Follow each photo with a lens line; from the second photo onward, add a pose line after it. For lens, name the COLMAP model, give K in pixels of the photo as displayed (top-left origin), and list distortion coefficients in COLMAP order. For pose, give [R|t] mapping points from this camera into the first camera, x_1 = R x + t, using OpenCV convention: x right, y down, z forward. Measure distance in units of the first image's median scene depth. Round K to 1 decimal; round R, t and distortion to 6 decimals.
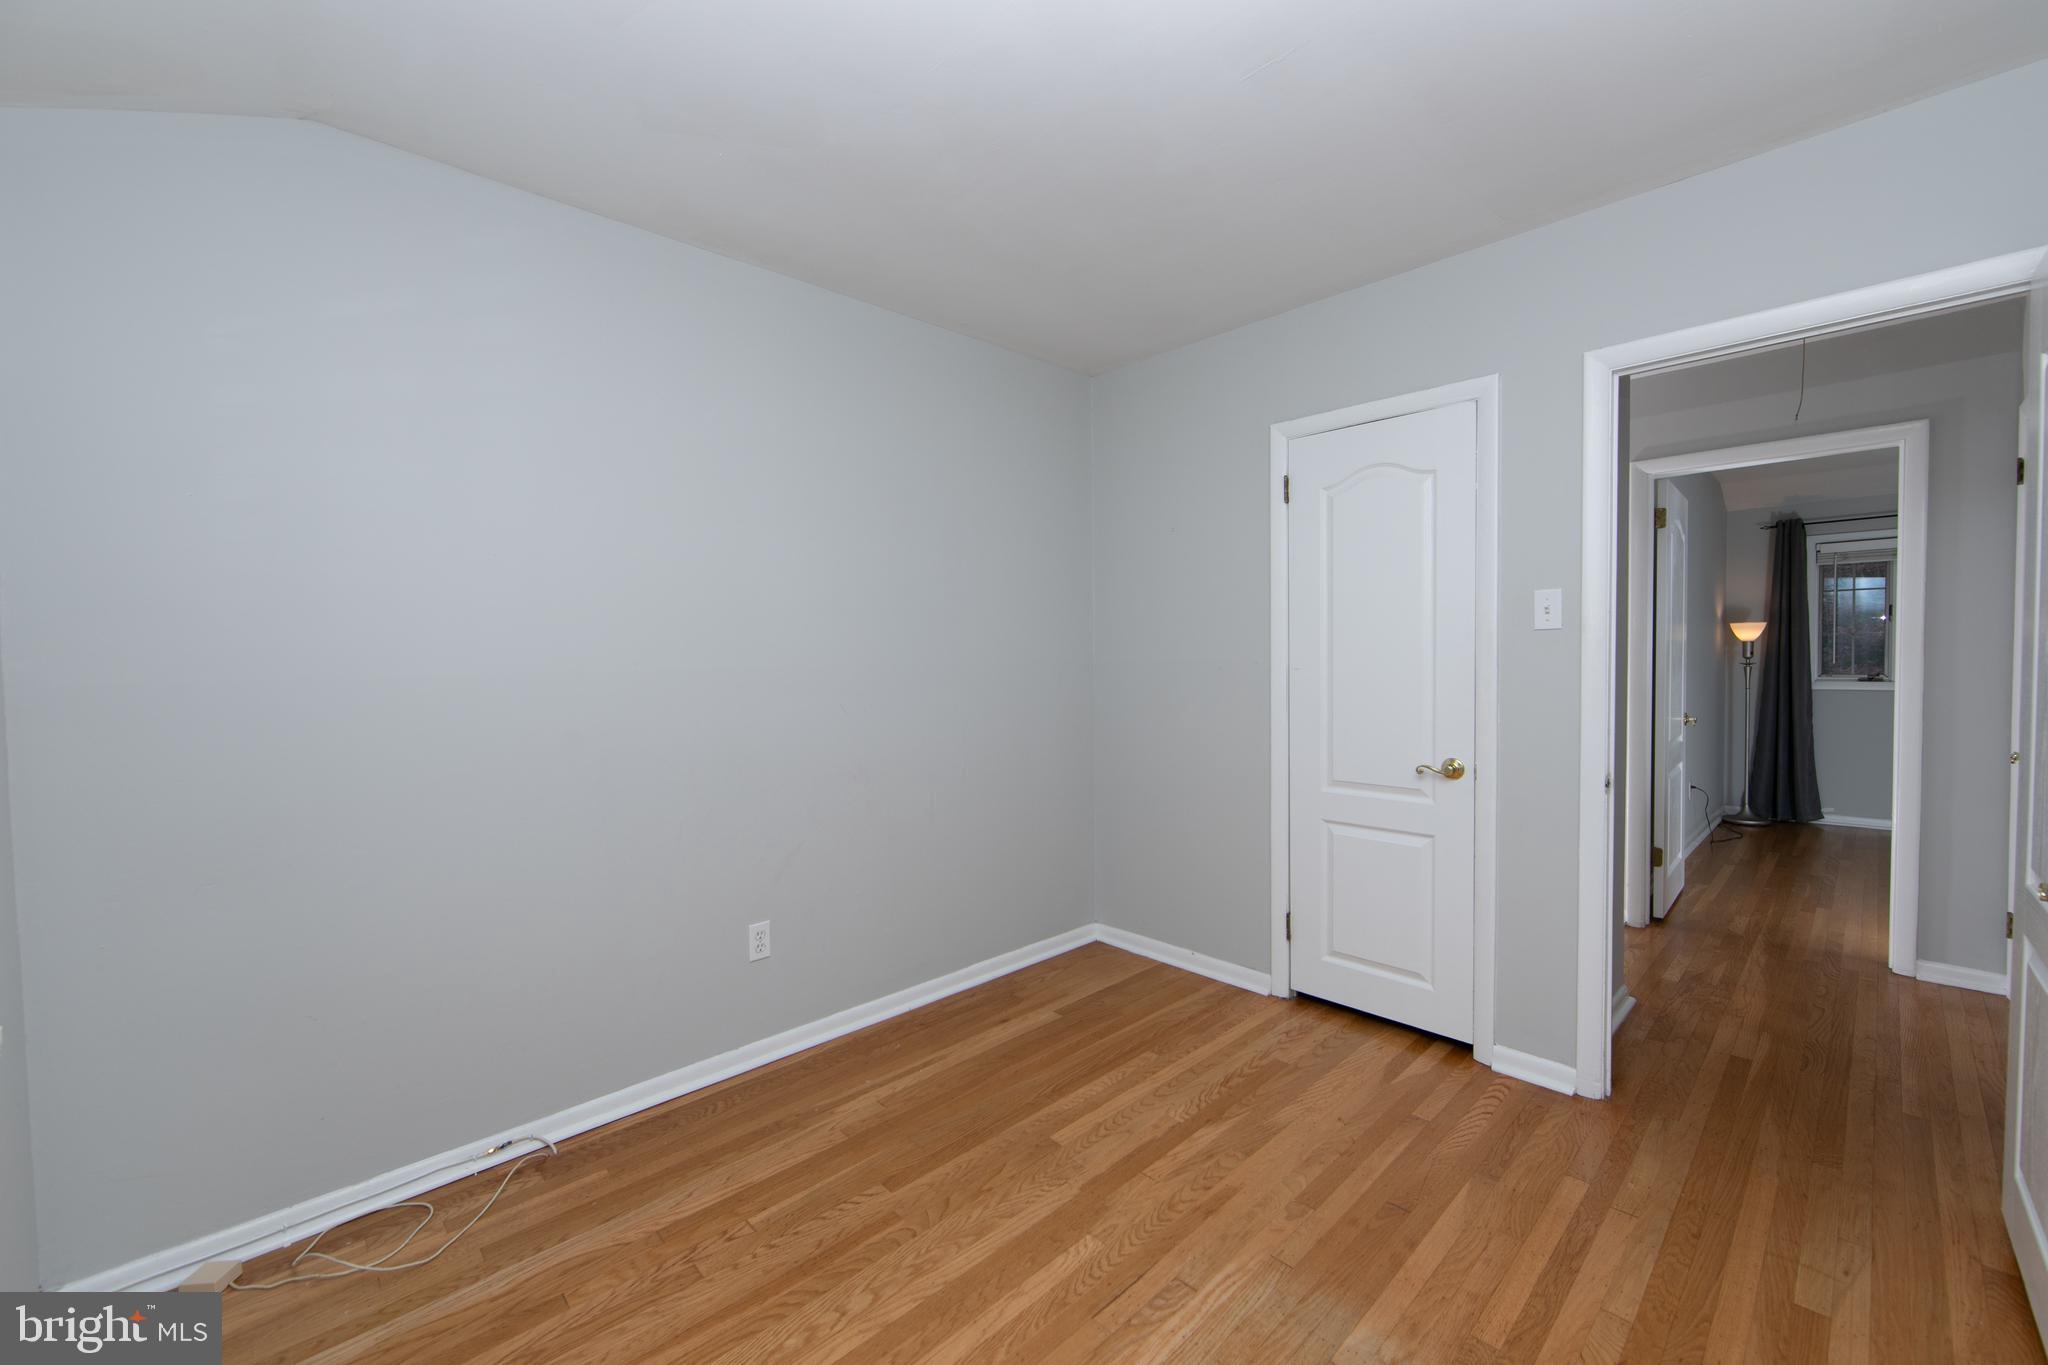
lens RADIAL K [[805.9, 0, 1019.8], [0, 805.9, 682.0], [0, 0, 1]] dist [-0.001389, 0.000406]
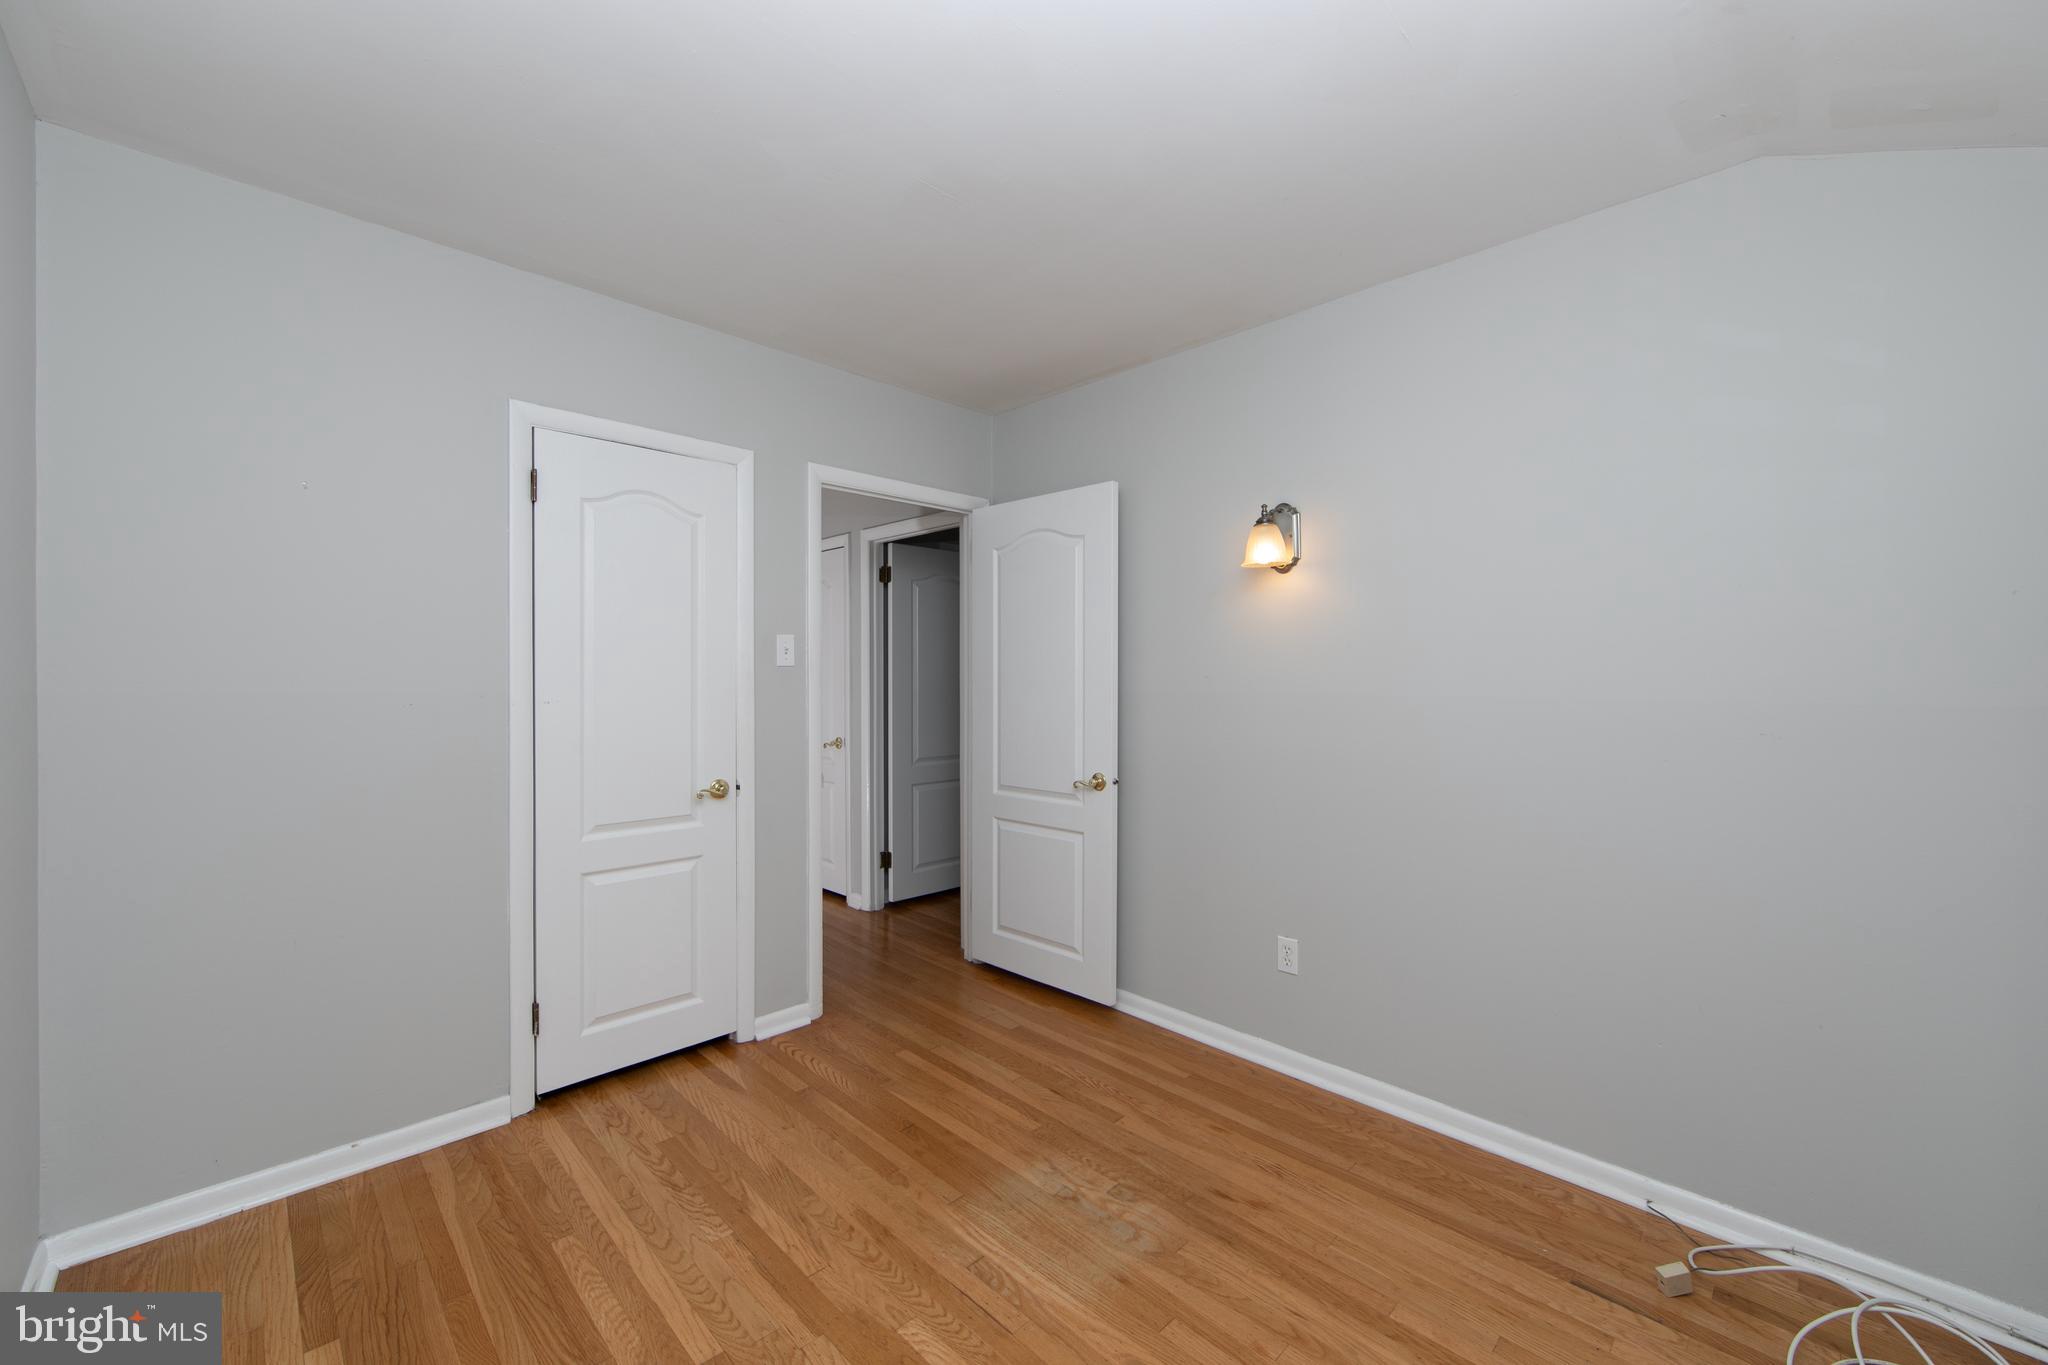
lens RADIAL K [[805.9, 0, 1018.5], [0, 805.9, 682.8], [0, 0, 1]] dist [-0.001389, 0.000406]
pose [[-0.009293, 0.010354, 0.999903, -0.654738], [0.035581, 0.999317, -0.010018, -0.014214], [-0.999324, 0.035484, -0.009655, 0.682113]]
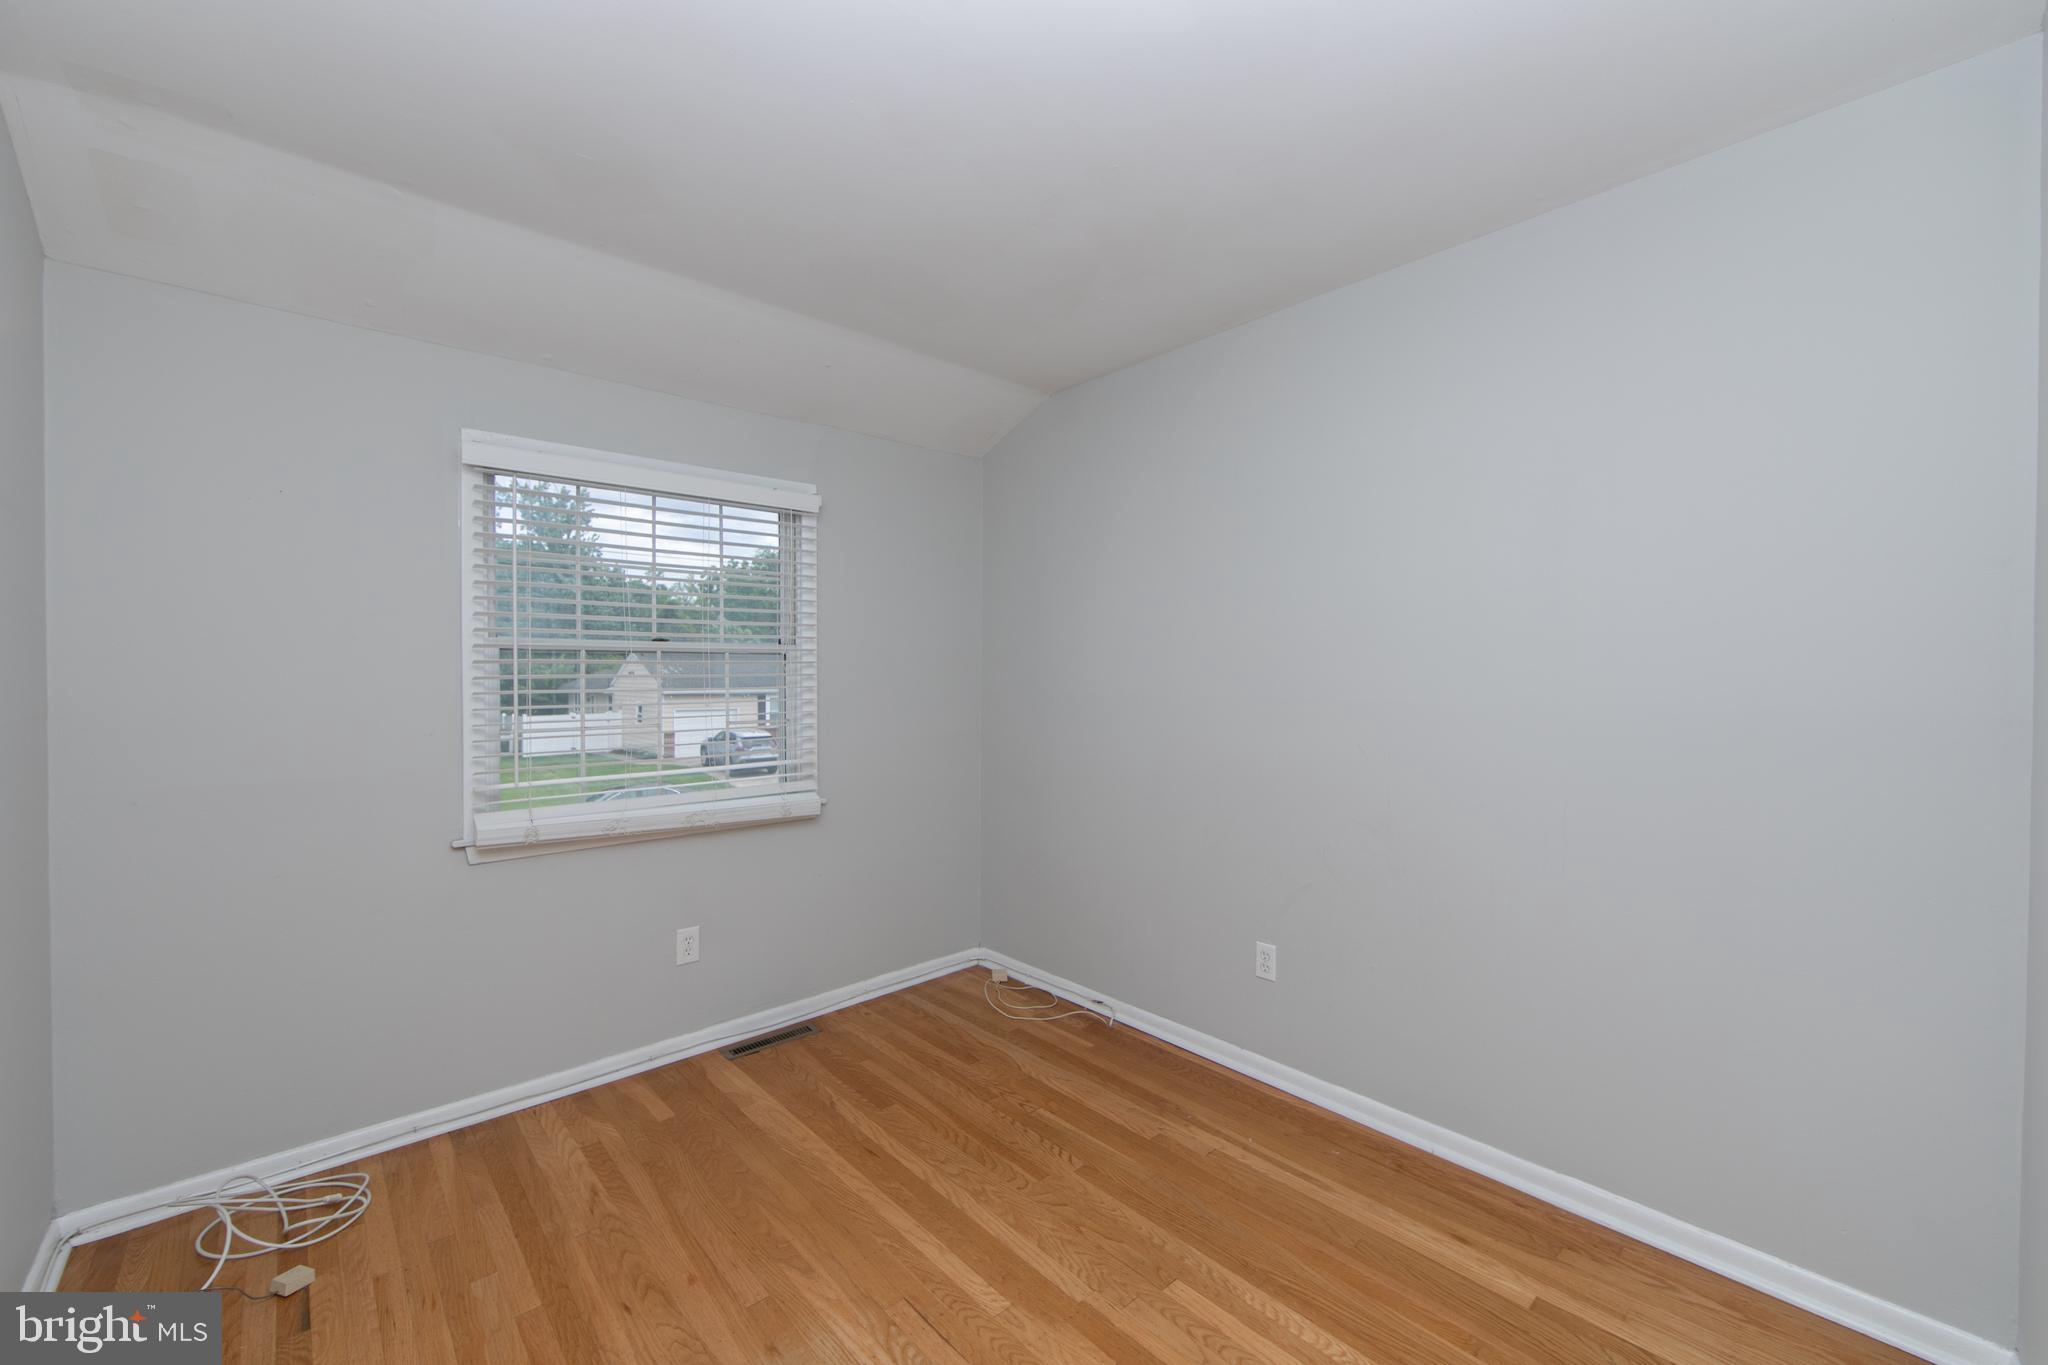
lens RADIAL K [[805.9, 0, 1040.6], [0, 805.9, 676.4], [0, 0, 1]] dist [-0.001389, 0.000406]
pose [[-0.001649, 0.014416, -0.999895, 0.828144], [-0.035071, 0.999280, 0.014465, -0.059105], [0.999383, 0.035091, -0.001142, 0.812118]]
